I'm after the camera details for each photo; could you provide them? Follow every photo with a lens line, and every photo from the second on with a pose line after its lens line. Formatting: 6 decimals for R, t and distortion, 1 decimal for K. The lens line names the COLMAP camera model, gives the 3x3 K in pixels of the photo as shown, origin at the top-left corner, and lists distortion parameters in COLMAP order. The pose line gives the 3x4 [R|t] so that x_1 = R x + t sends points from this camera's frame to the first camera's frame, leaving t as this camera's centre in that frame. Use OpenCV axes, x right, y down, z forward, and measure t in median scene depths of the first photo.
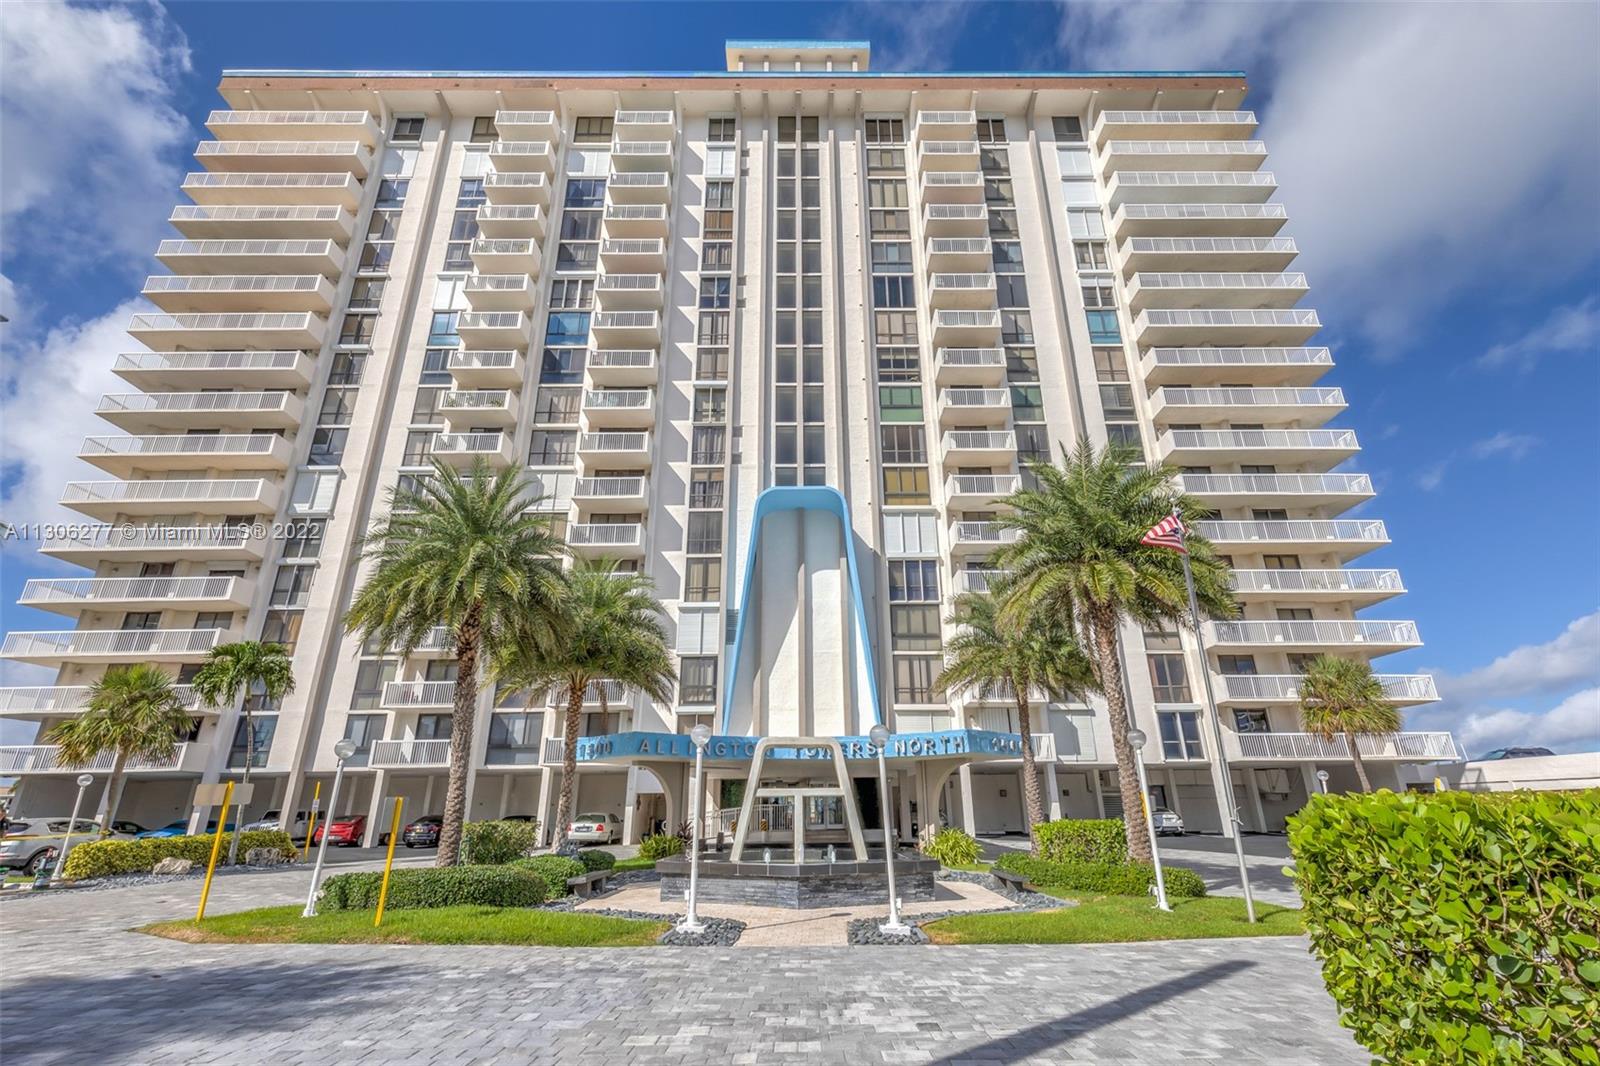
lens RADIAL K [[719.7, 0, 804.5], [0, 719.7, 535.1], [0, 0, 1]] dist [0.006375, -0.000337]
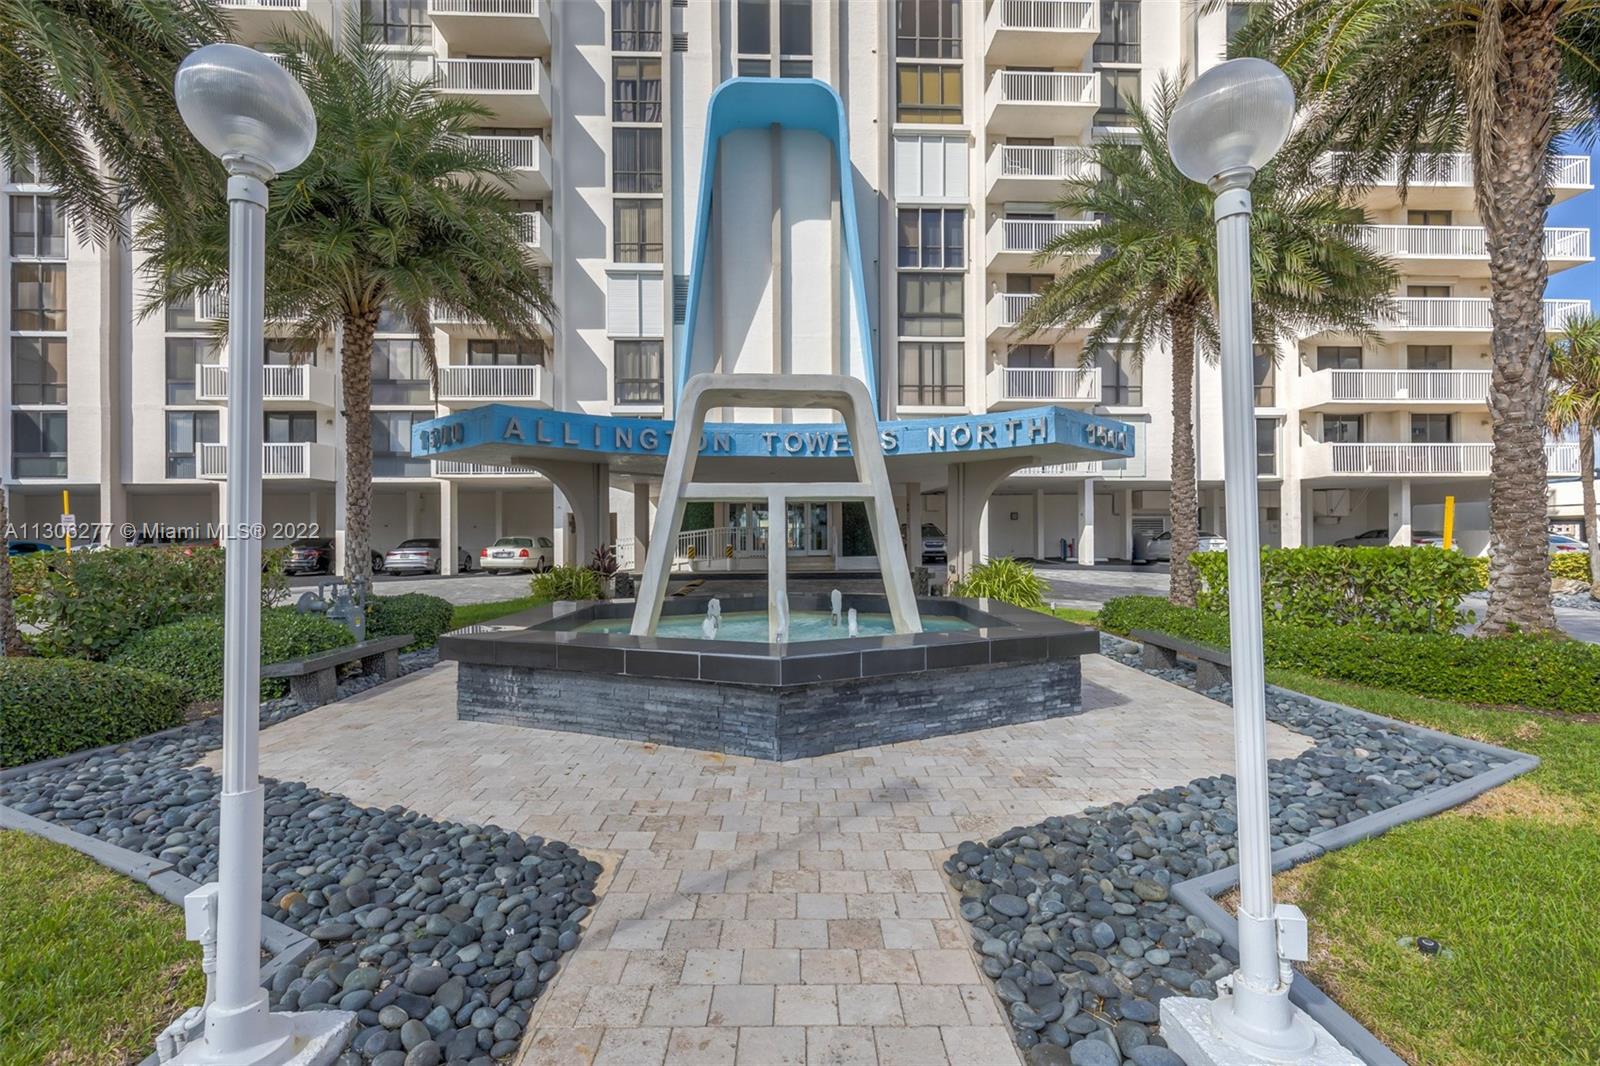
lens RADIAL K [[719.7, 0, 804.5], [0, 719.7, 535.1], [0, 0, 1]] dist [0.006375, -0.000337]
pose [[0.999271, 0.002507, 0.038090, -0.003221], [-0.015866, 0.934838, 0.354719, 0.089128], [-0.034719, -0.355064, 0.934197, 0.225783]]
